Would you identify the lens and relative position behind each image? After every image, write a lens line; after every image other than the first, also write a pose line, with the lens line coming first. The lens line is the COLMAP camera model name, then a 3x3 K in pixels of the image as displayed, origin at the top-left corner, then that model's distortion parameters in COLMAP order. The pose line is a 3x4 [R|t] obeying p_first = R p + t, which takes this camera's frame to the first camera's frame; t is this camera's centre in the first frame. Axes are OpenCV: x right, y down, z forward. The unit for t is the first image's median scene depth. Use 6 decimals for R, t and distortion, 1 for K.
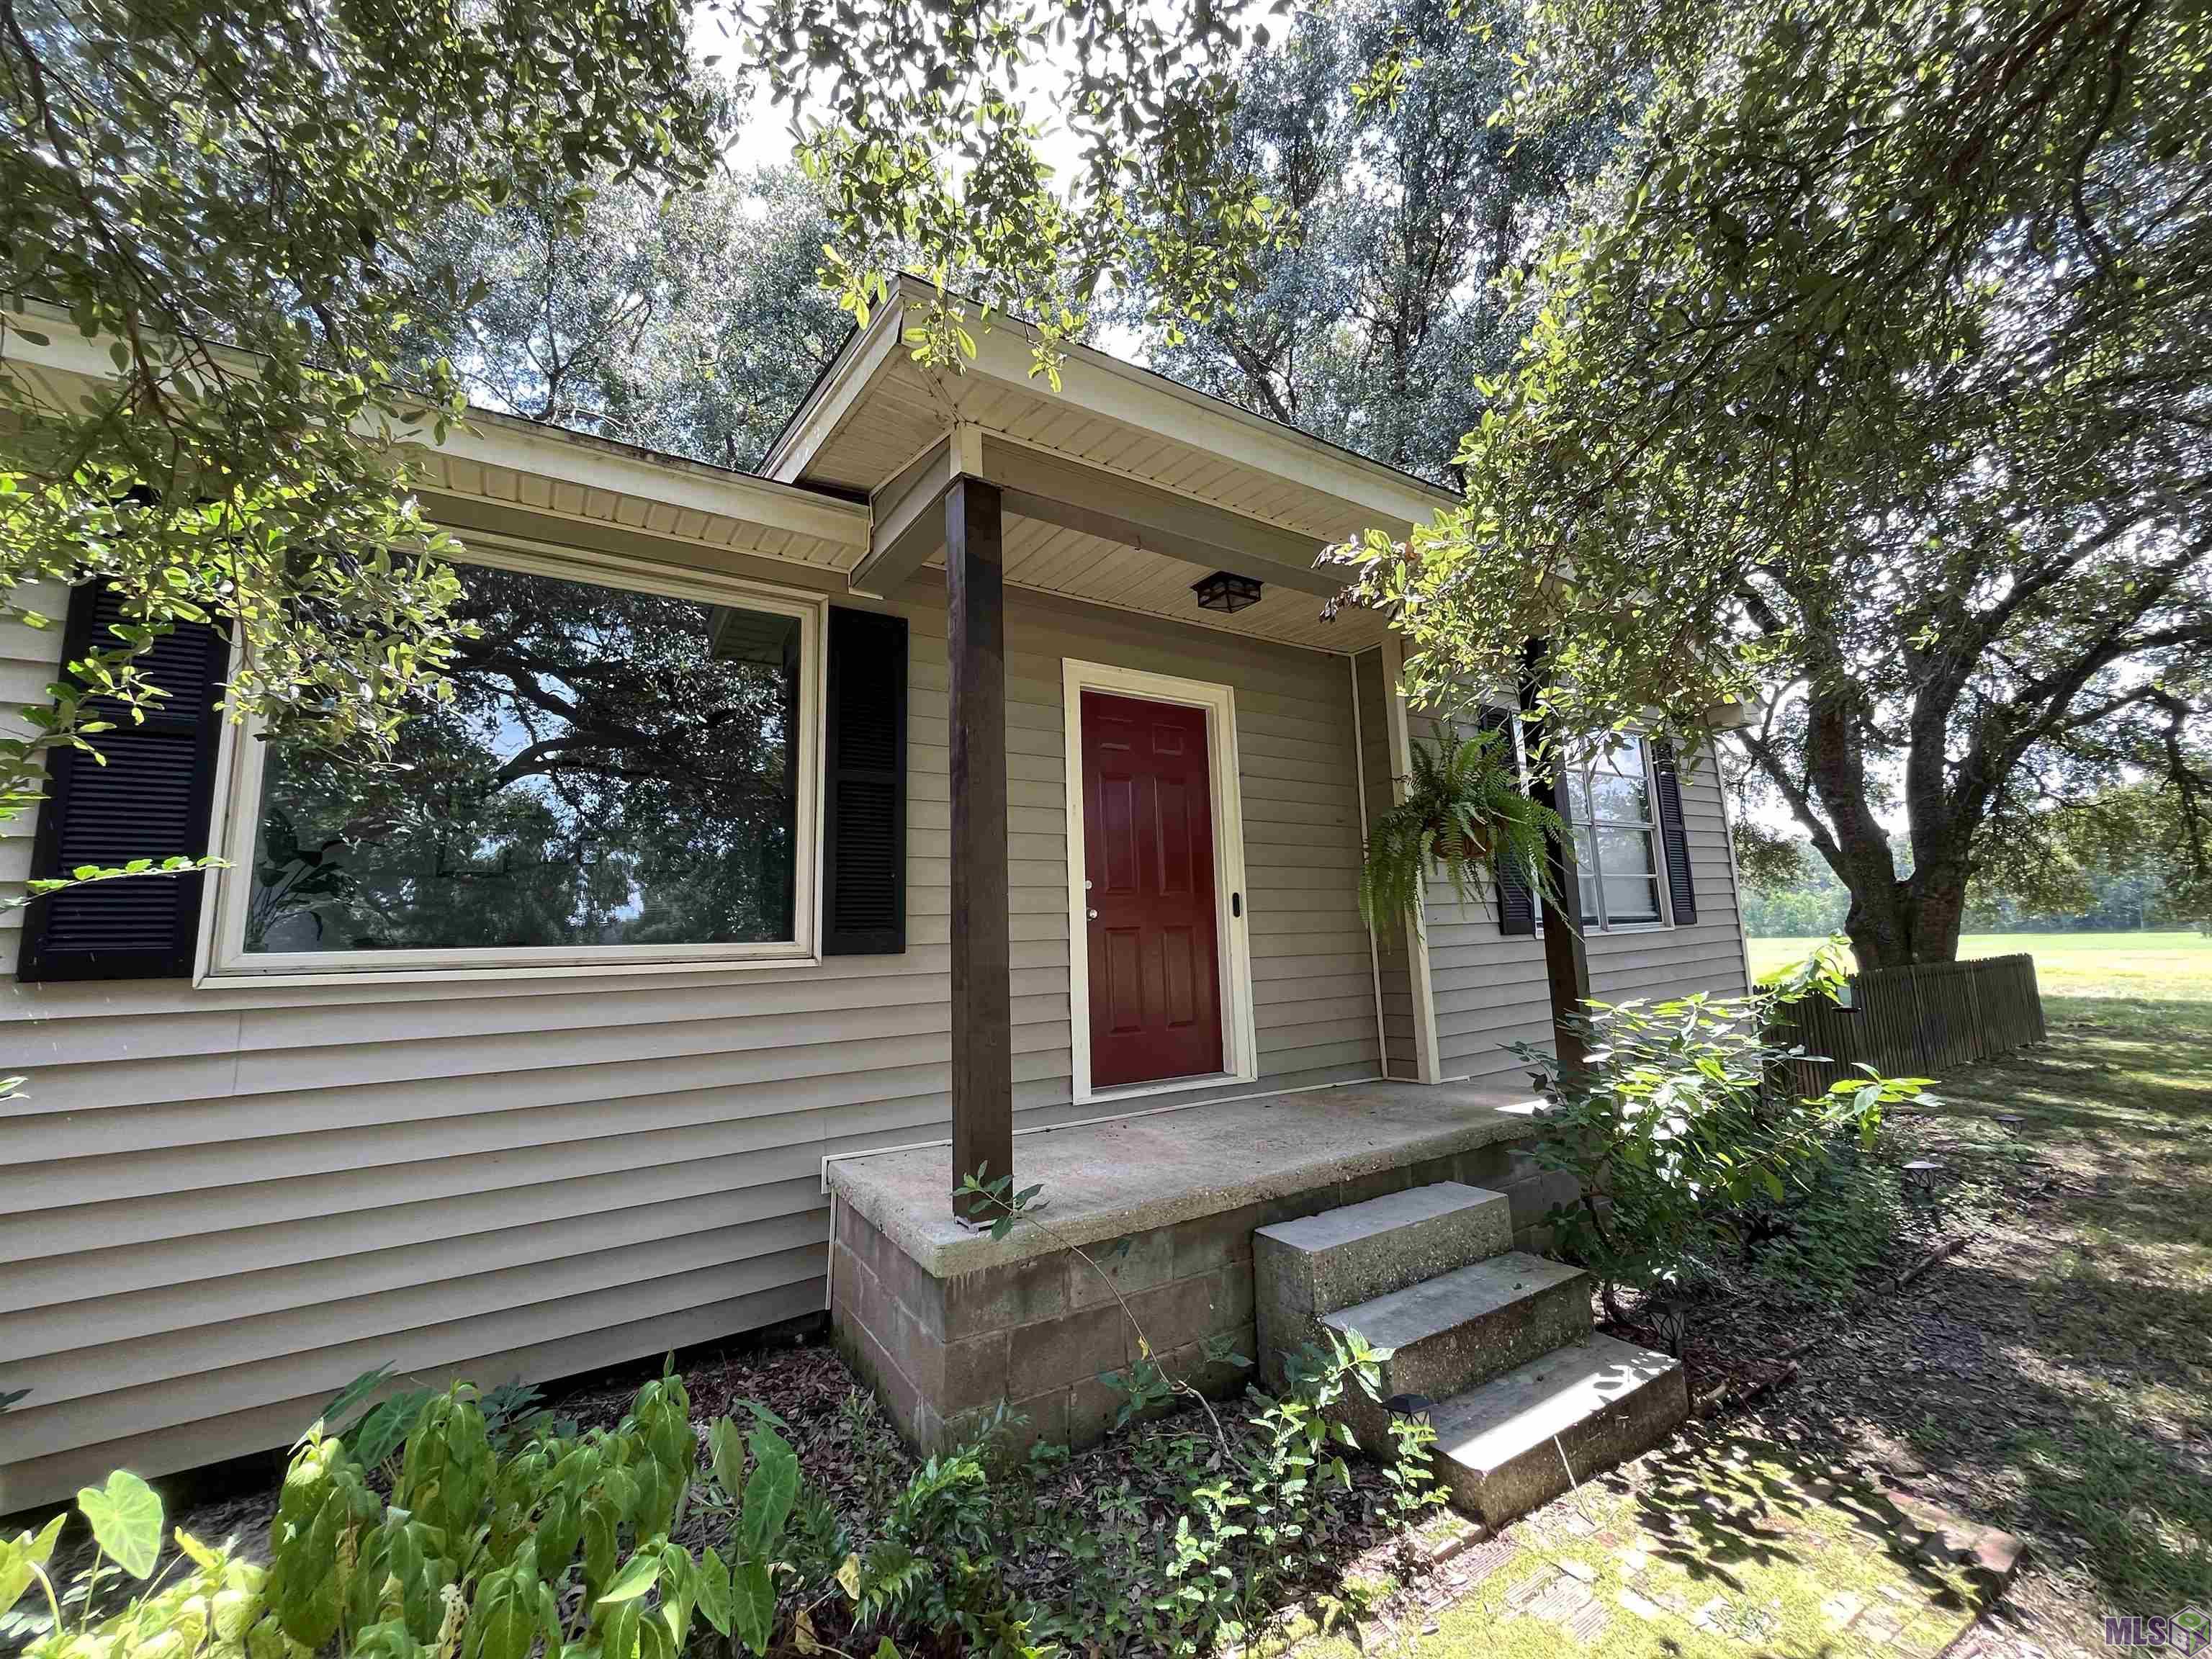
lens RADIAL K [[899.3, 0, 1106.0], [0, 899.3, 829.5], [0, 0, 1]] dist [-0.000664, -0.000082]
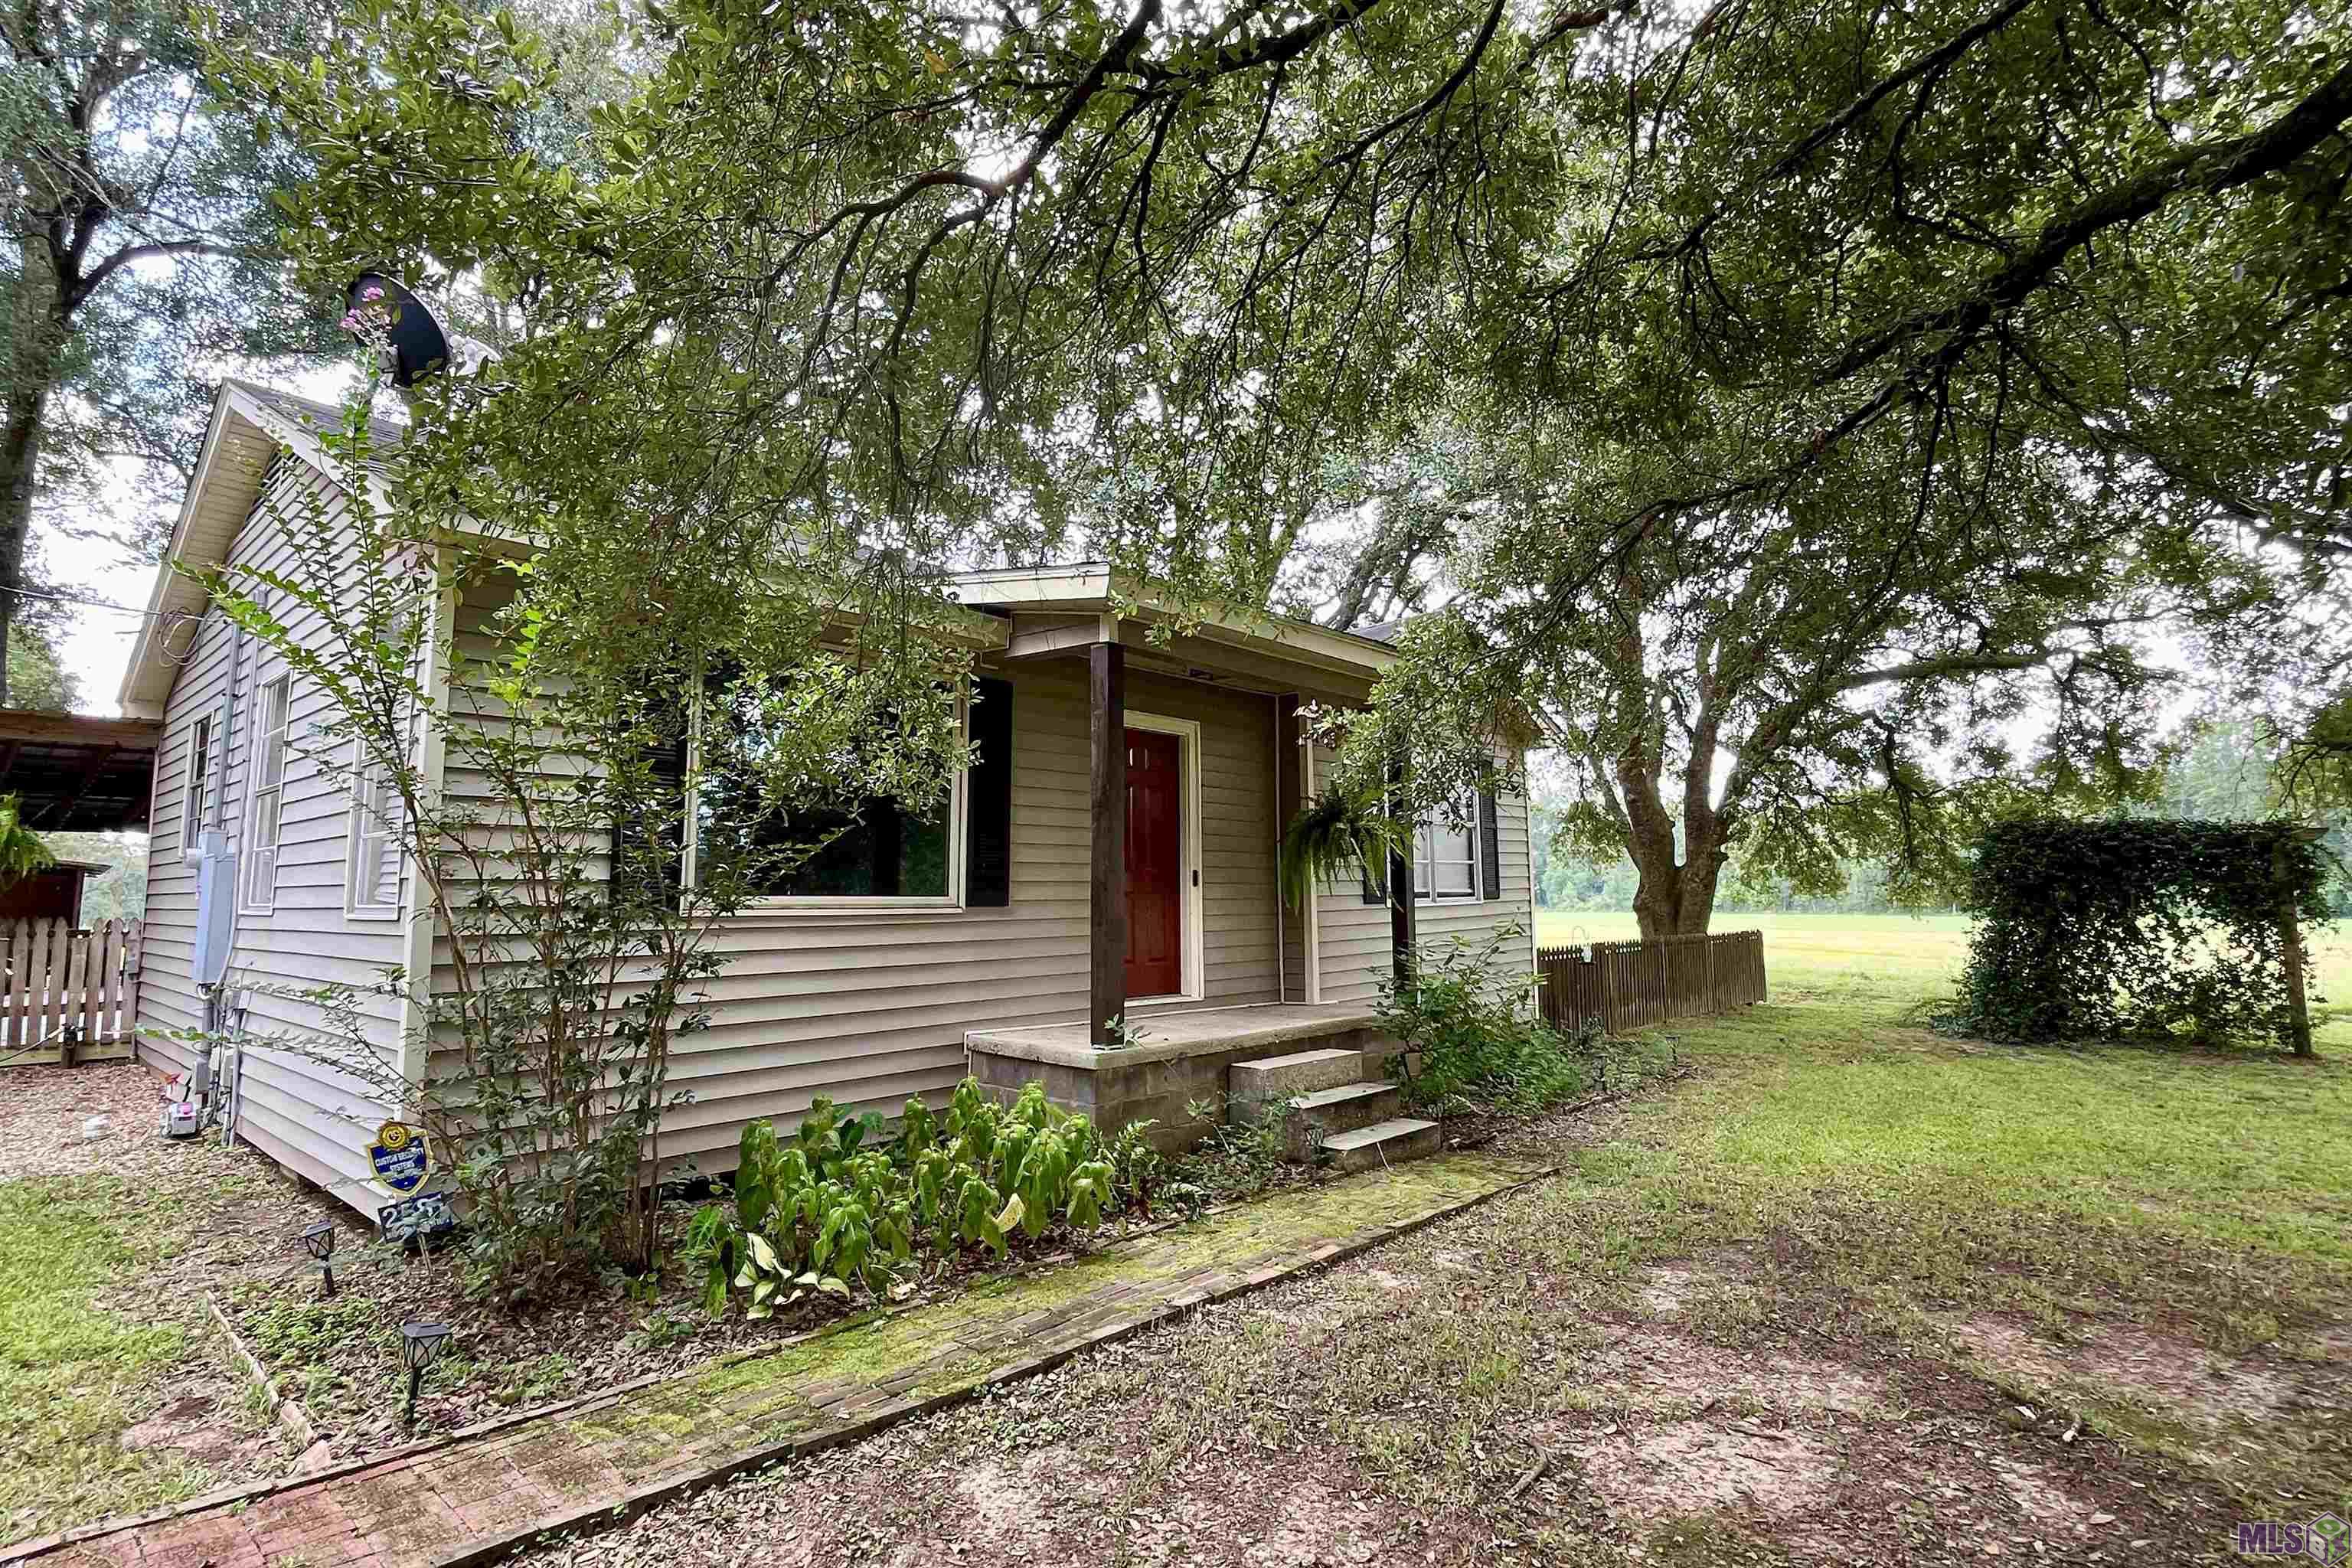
lens RADIAL K [[1179.5, 0, 1176.0], [0, 1179.5, 784.0], [0, 0, 1]] dist [-0.000296, -0.000059]
pose [[0.966142, 0.048577, 0.253396, -0.367906], [-0.053819, 0.998455, 0.013792, -0.090703], [-0.252334, -0.026963, 0.967264, -0.808660]]
